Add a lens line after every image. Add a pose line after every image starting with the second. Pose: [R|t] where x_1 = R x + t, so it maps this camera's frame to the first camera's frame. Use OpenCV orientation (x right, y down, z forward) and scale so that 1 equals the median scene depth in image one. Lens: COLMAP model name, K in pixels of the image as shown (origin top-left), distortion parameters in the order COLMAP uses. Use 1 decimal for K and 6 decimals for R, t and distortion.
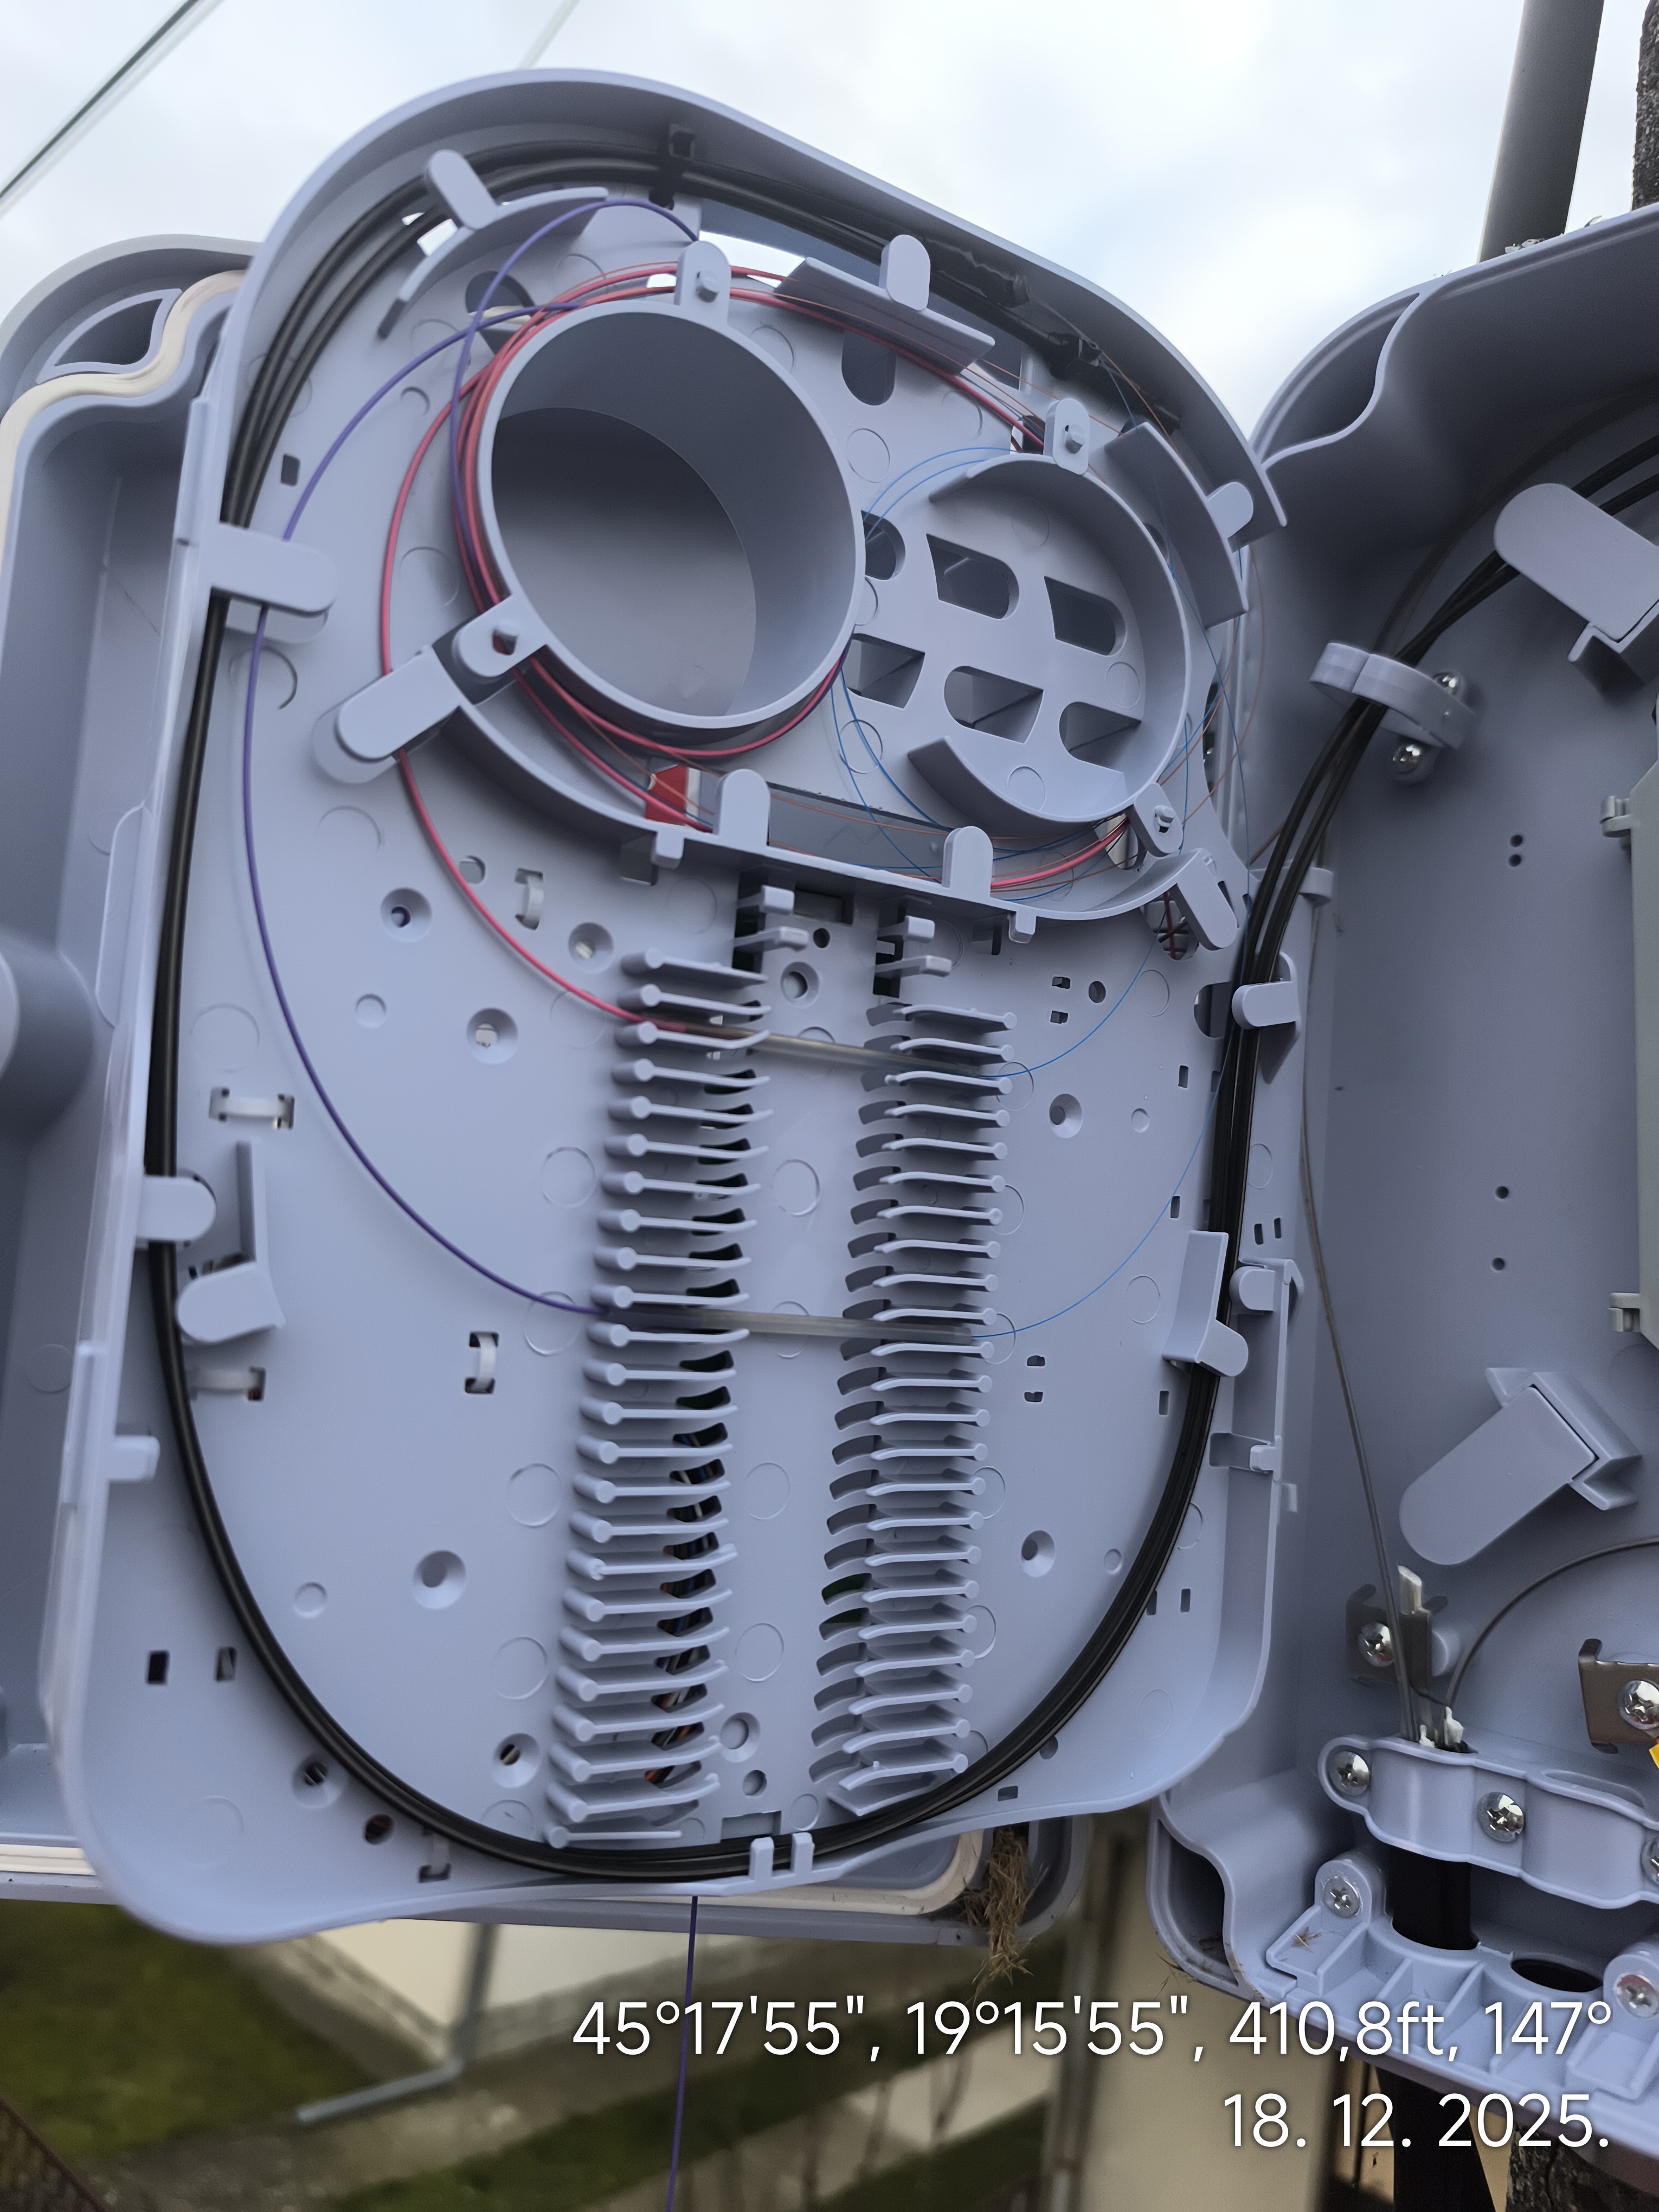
lens RADIAL K [[1540.8, 0, 852.0], [0, 1540.8, 1102.8], [0, 0, 1]] dist [-0.009856, -0.014355]
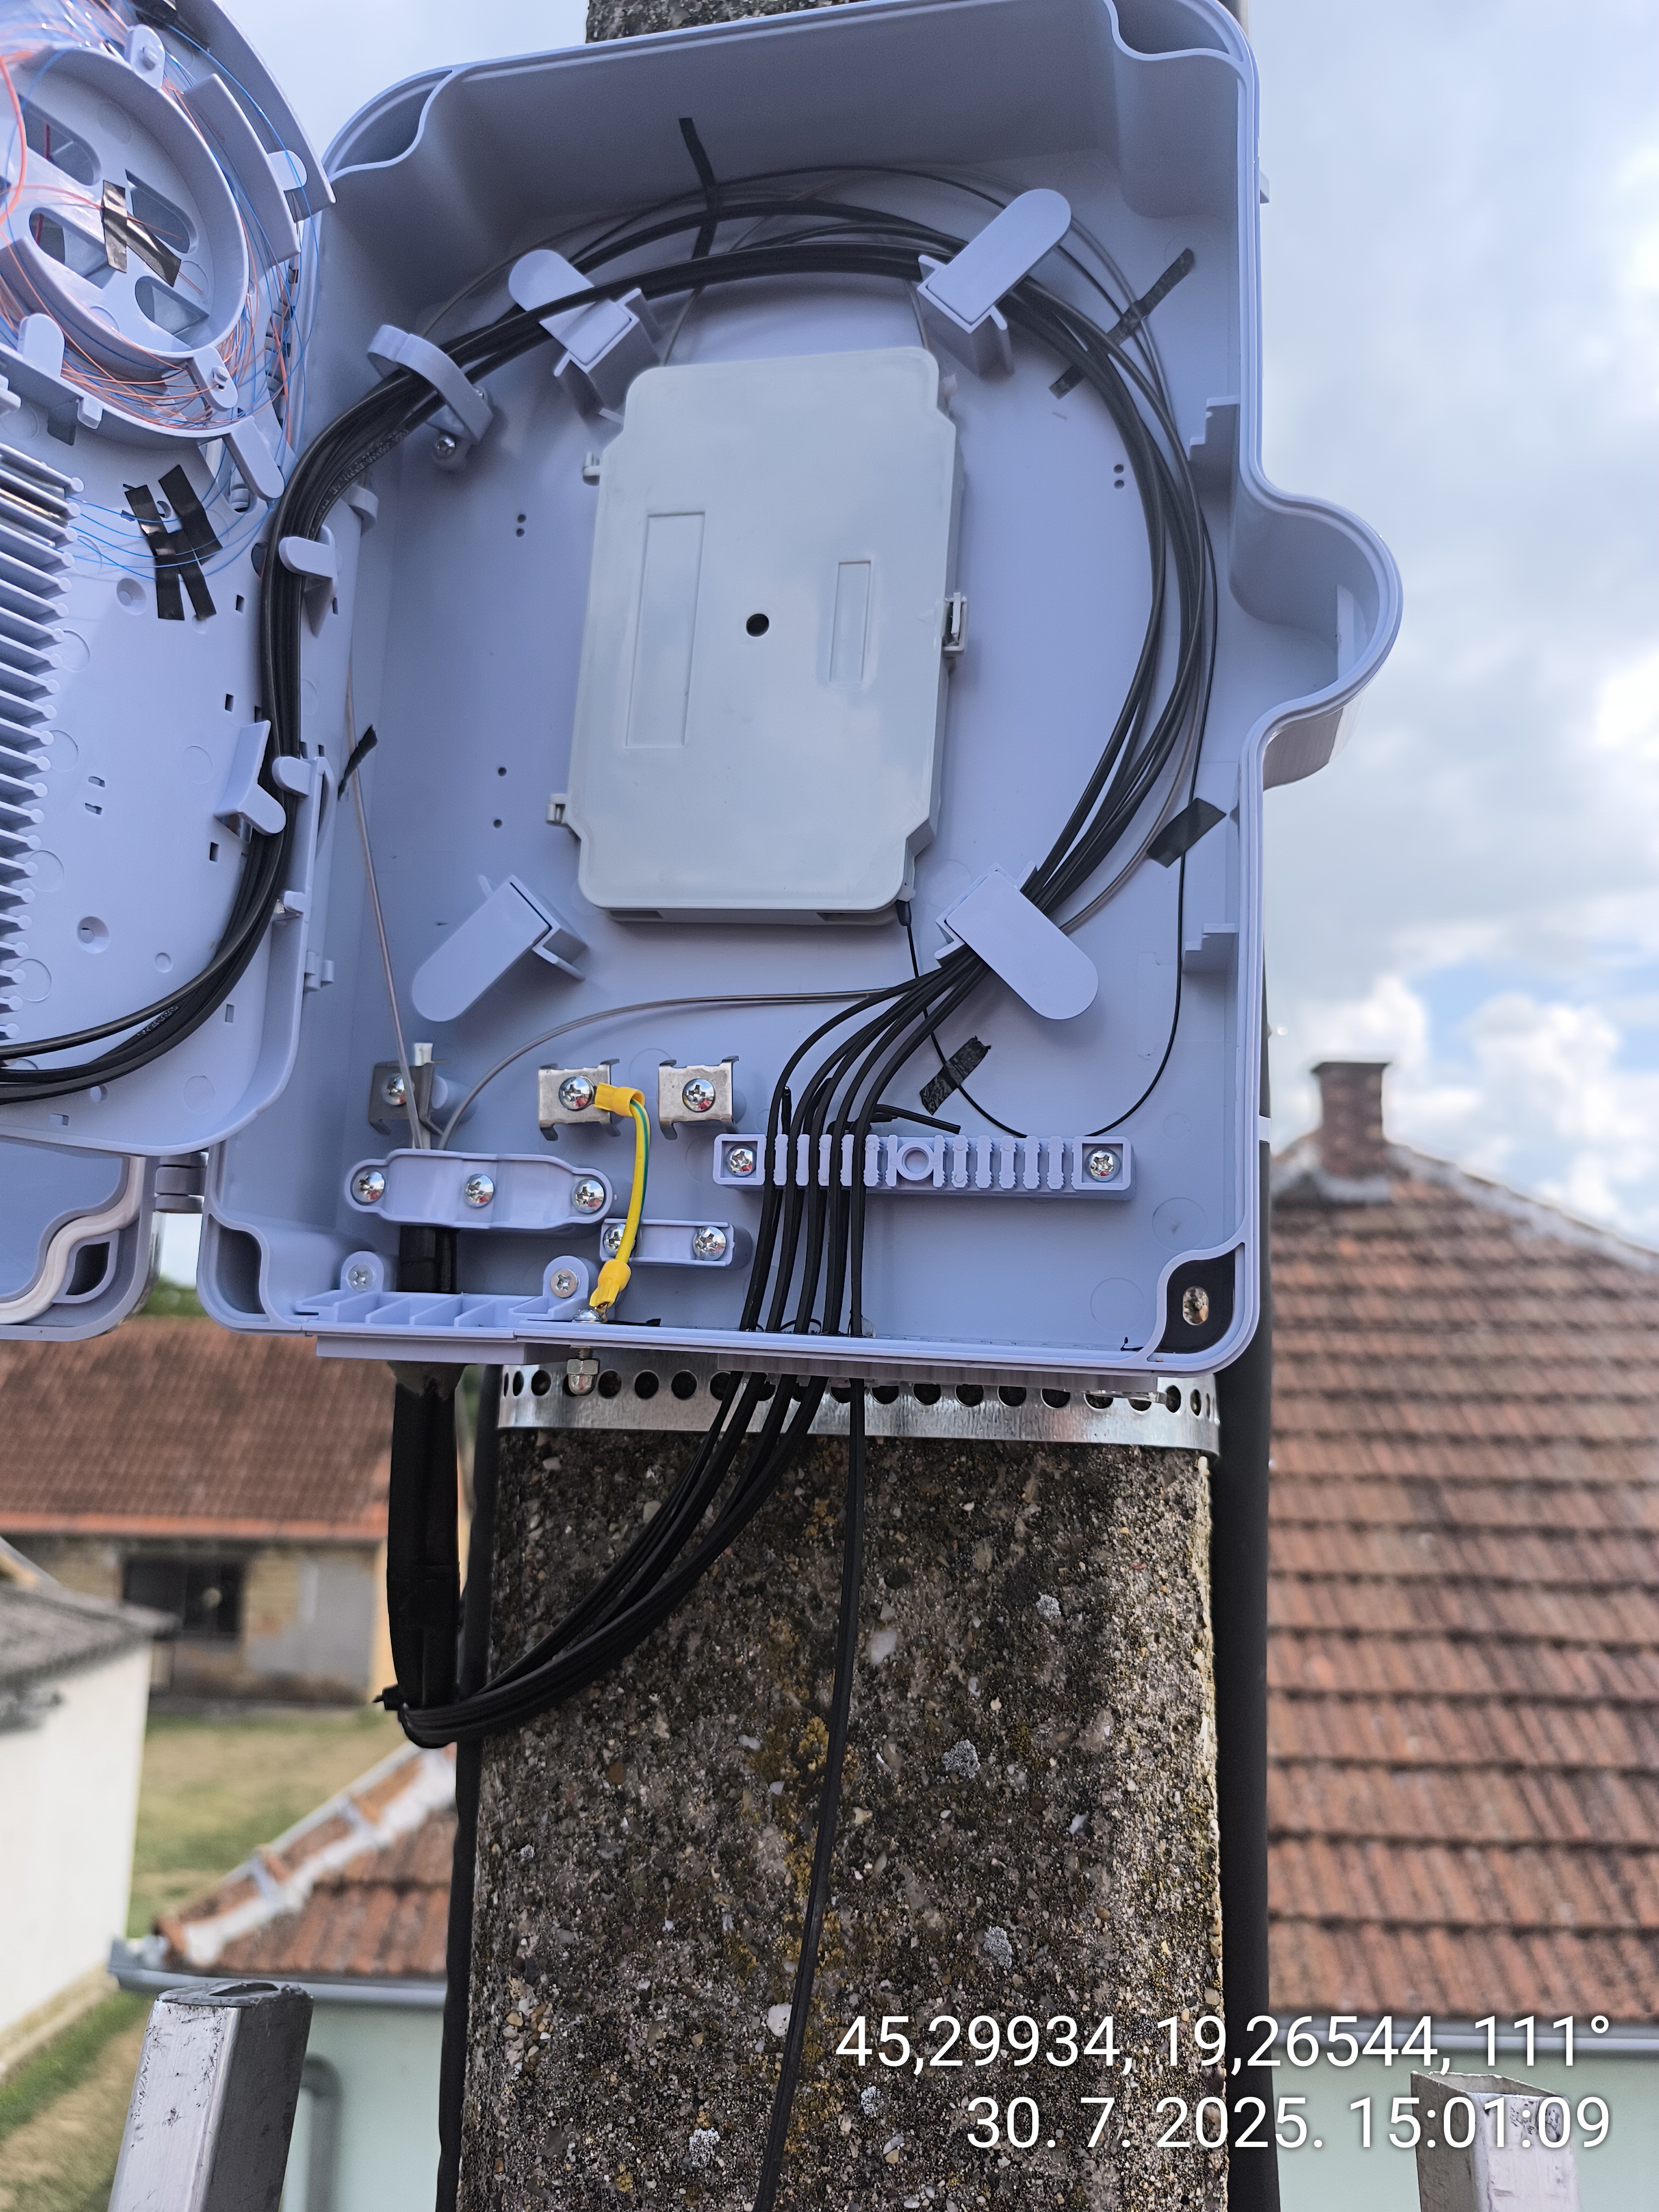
lens RADIAL K [[1540.8, 0, 852.0], [0, 1540.8, 1102.8], [0, 0, 1]] dist [-0.009856, -0.014355]
pose [[0.873809, 0.020940, 0.485817, 0.053352], [-0.009846, 0.999629, -0.025377, 0.417751], [-0.486169, 0.017391, 0.873692, -0.332731]]
